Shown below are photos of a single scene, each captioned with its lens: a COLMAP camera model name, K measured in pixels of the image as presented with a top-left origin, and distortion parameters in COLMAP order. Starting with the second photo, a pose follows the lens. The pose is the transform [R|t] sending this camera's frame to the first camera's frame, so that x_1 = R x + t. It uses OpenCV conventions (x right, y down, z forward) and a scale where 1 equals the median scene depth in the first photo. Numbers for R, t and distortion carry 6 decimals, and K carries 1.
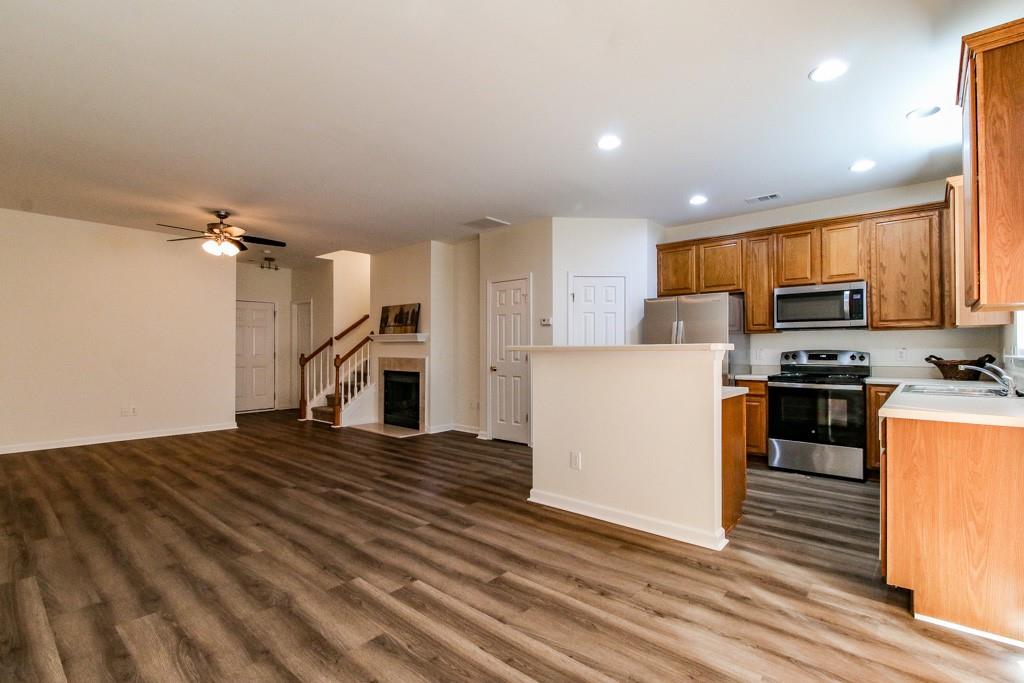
lens RADIAL K [[468.3, 0, 512.0], [0, 468.3, 341.5], [0, 0, 1]] dist [0.019291, -0.000227]
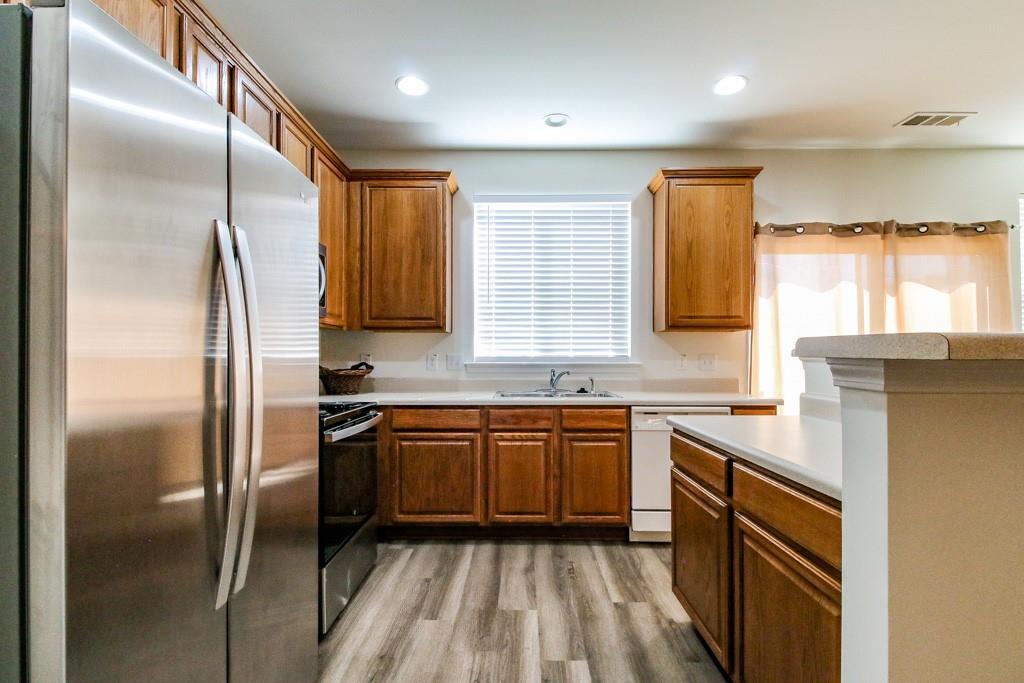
lens RADIAL K [[477.2, 0, 517.4], [0, 477.2, 354.0], [0, 0, 1]] dist [0.002064, -0.000103]
pose [[-0.646344, 0.008200, 0.763002, 0.101679], [-0.011988, 0.999710, -0.020899, 0.021783], [-0.762952, -0.022655, -0.646058, 1.099821]]
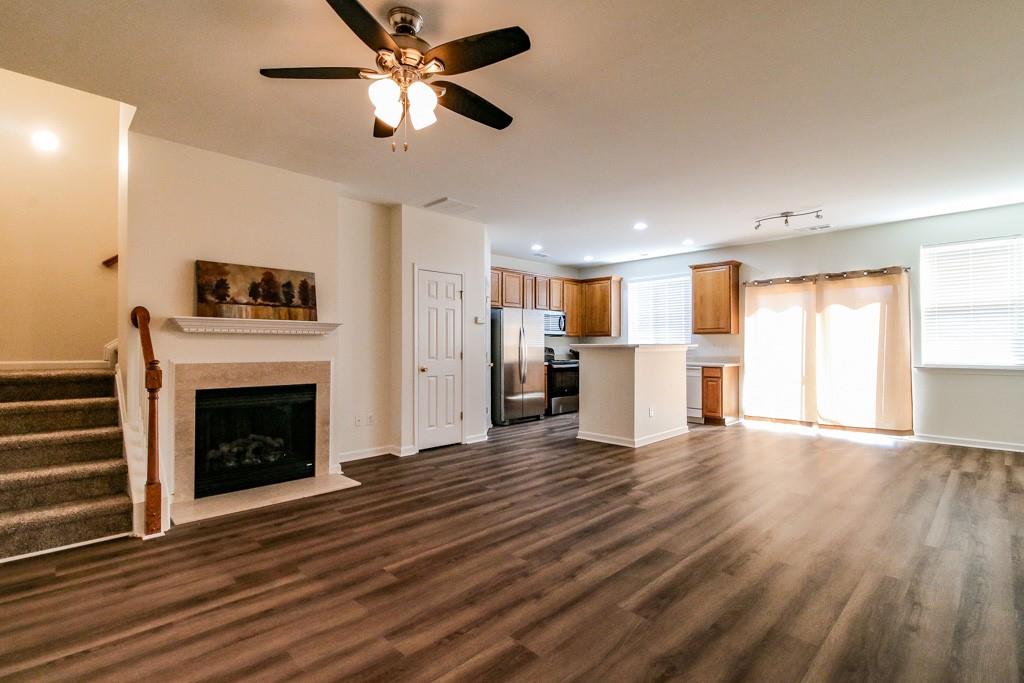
lens RADIAL K [[472.0, 0, 512.0], [0, 472.0, 341.5], [0, 0, 1]] dist [0.000548, -0.000435]
pose [[0.077658, 0.010501, 0.996925, -1.135211], [-0.014006, 0.999857, -0.009441, 0.016419], [-0.996882, -0.013230, 0.077794, 0.973035]]
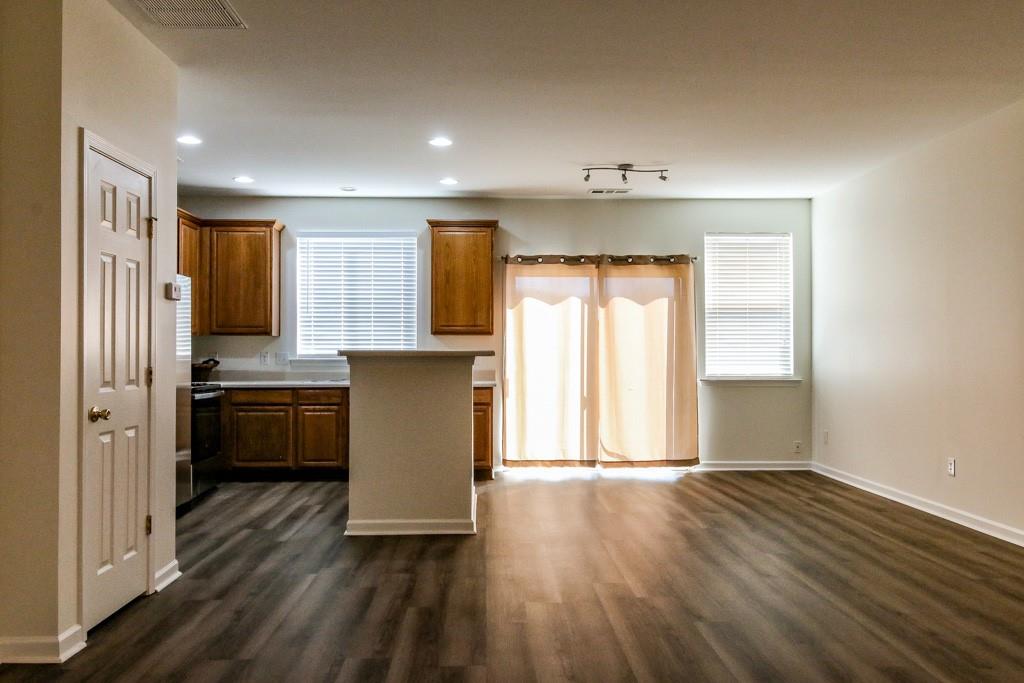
lens RADIAL K [[810.1, 0, 512.0], [0, 810.1, 341.5], [0, 0, 1]] dist [-0.000001, -0.001844]
pose [[-0.678795, 0.011689, 0.734235, -0.823042], [-0.010682, 0.999610, -0.025789, 0.023458], [-0.734251, -0.025348, -0.678405, 1.481510]]
